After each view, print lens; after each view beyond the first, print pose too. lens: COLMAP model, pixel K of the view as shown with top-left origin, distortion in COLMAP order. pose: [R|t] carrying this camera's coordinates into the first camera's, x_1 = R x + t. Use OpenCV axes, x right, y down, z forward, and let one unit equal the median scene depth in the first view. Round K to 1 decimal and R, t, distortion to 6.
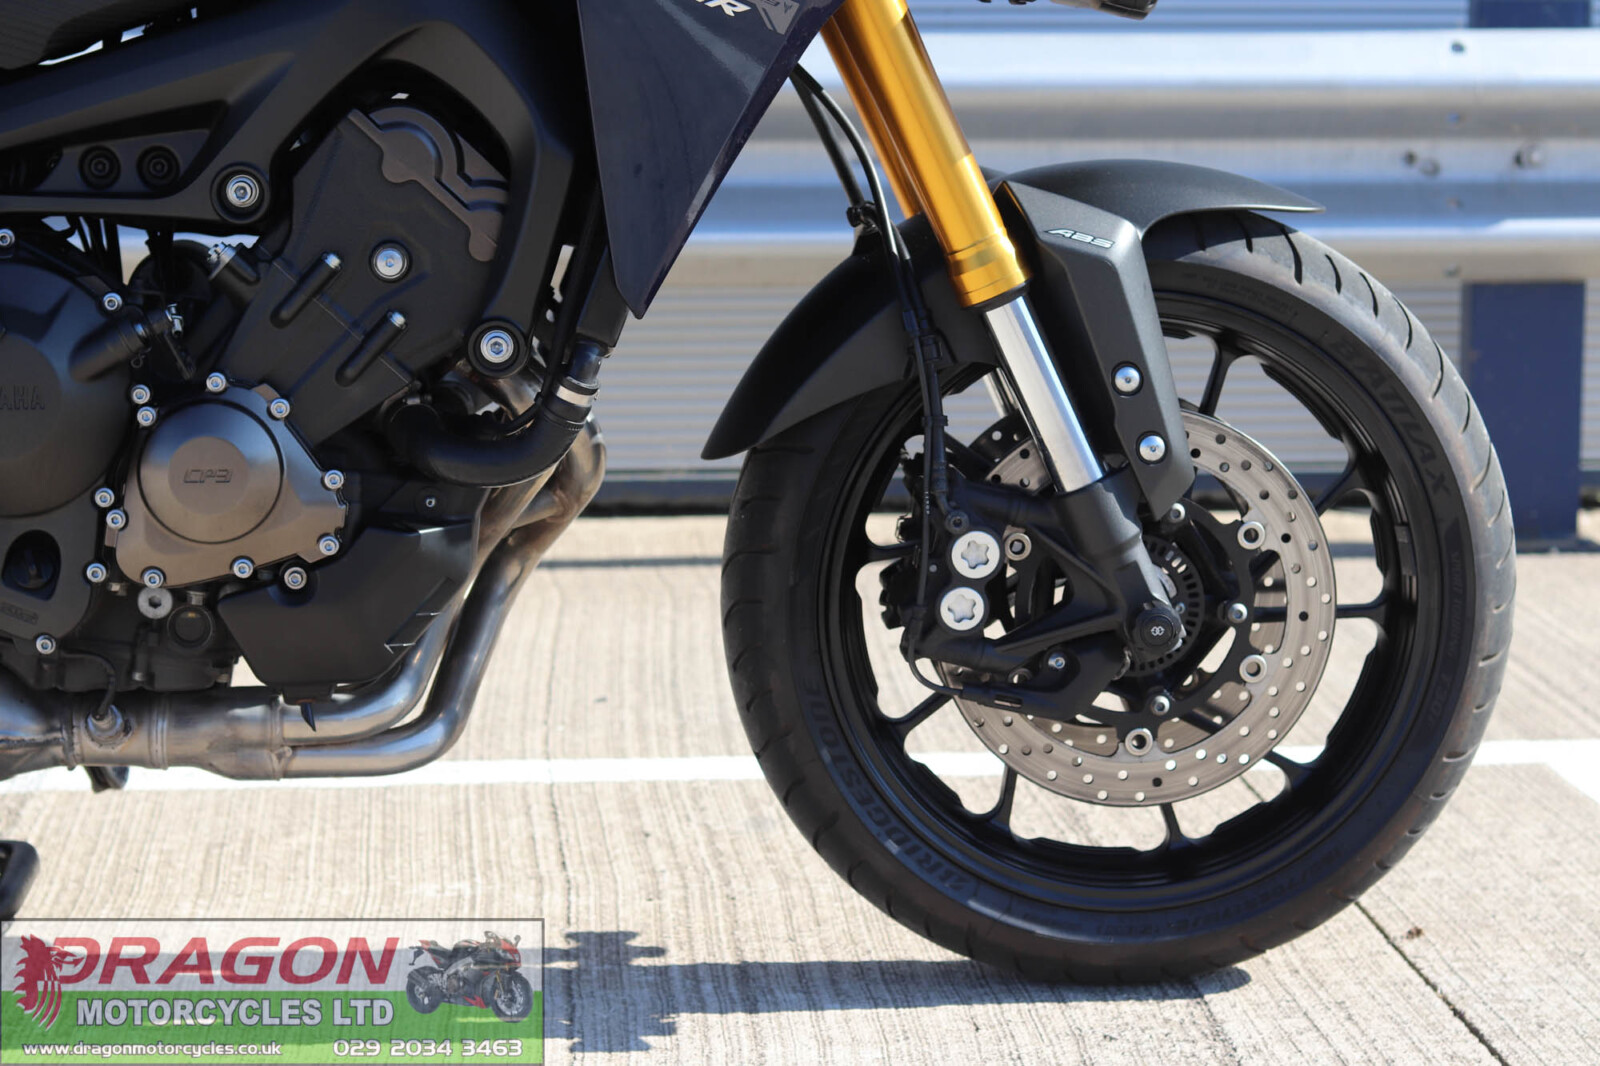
lens RADIAL K [[3731.8, 0, 800.0], [0, 3731.8, 533.0], [0, 0, 1]] dist [-0.079190, -0.287281]
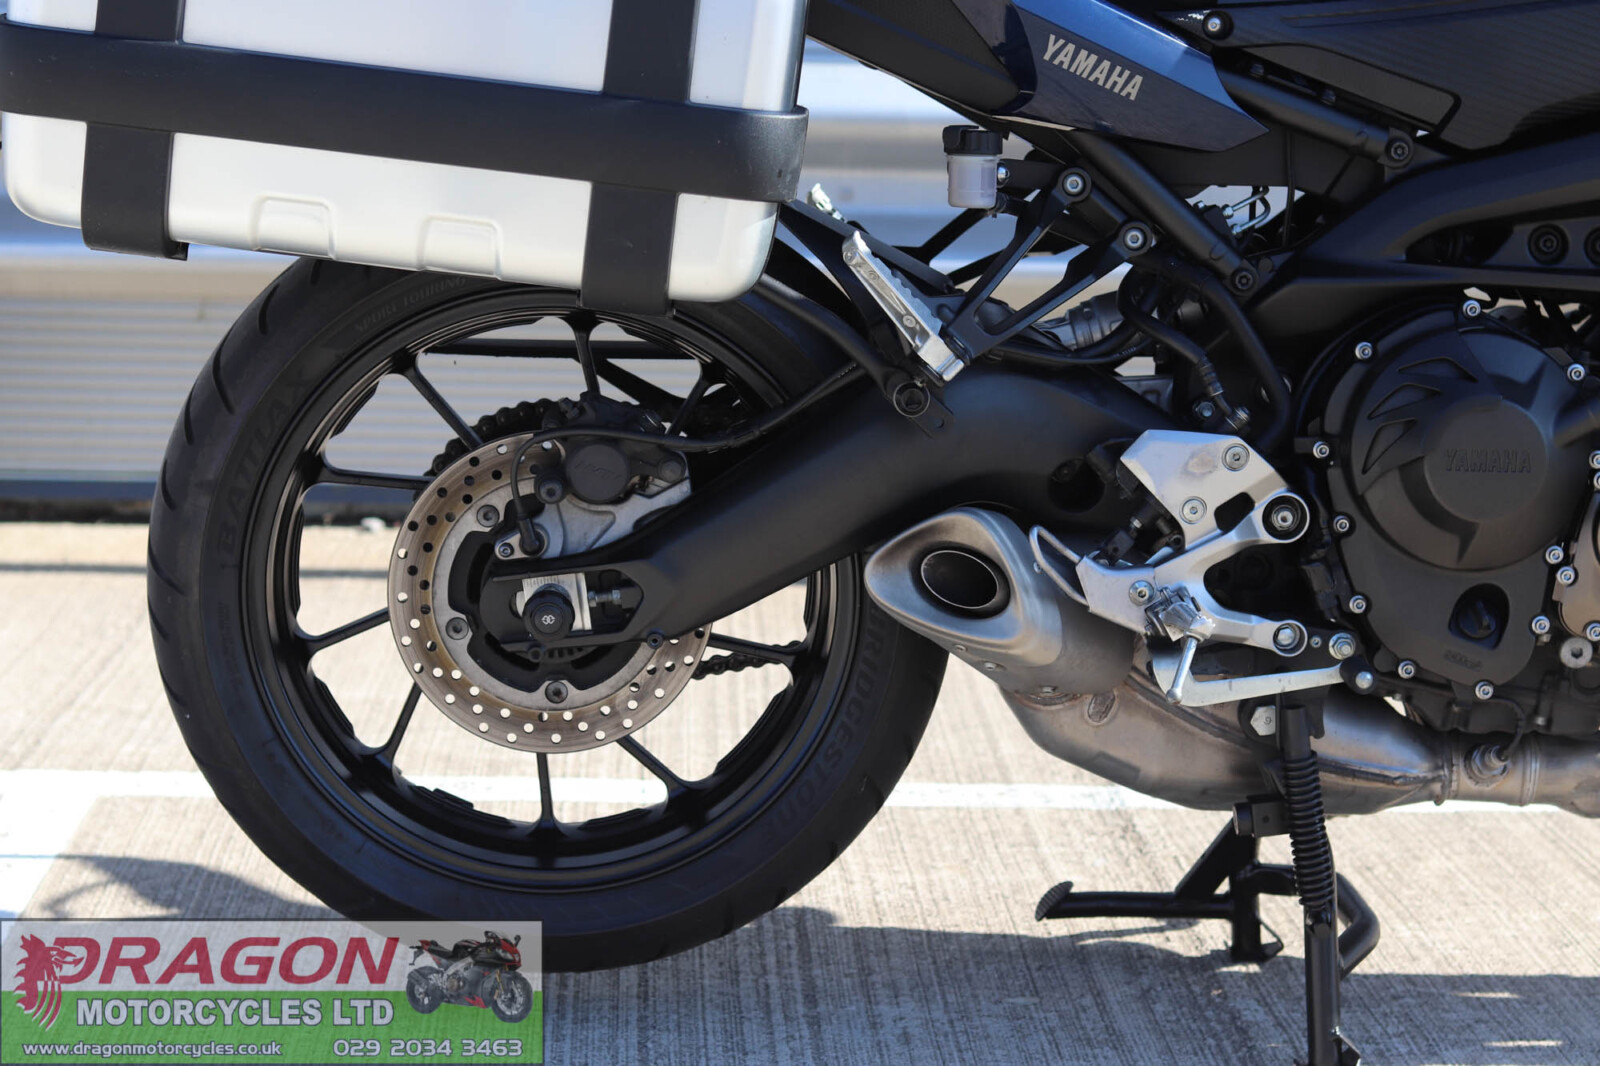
lens RADIAL K [[3731.8, 0, 800.0], [0, 3731.8, 533.0], [0, 0, 1]] dist [-0.079190, -0.287281]
pose [[0.999550, 0.028172, -0.010316, -0.378604], [-0.028109, 0.999586, 0.006146, -0.015732], [0.010485, -0.005853, 0.999928, -0.065917]]
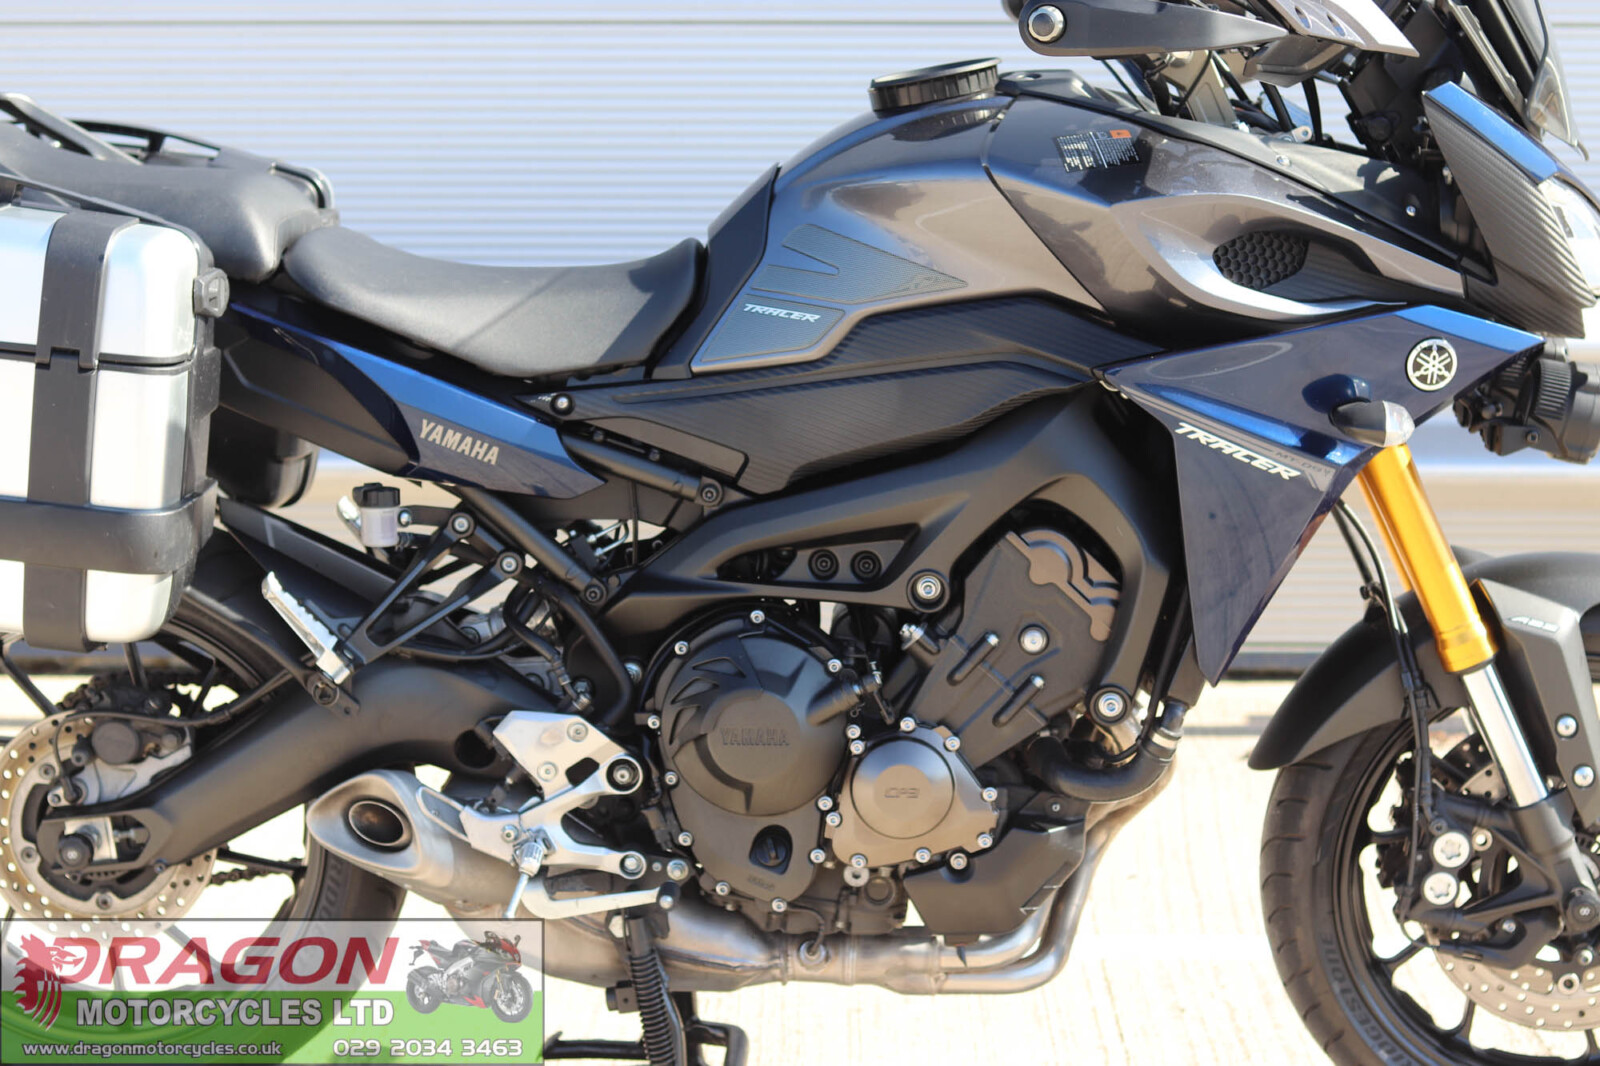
lens RADIAL K [[3731.8, 0, 800.0], [0, 3731.8, 533.0], [0, 0, 1]] dist [-0.079190, -0.287281]
pose [[0.994011, 0.017864, -0.107812, -0.045461], [-0.016595, 0.999782, 0.012661, -0.124134], [0.108015, -0.010796, 0.994091, -0.379178]]
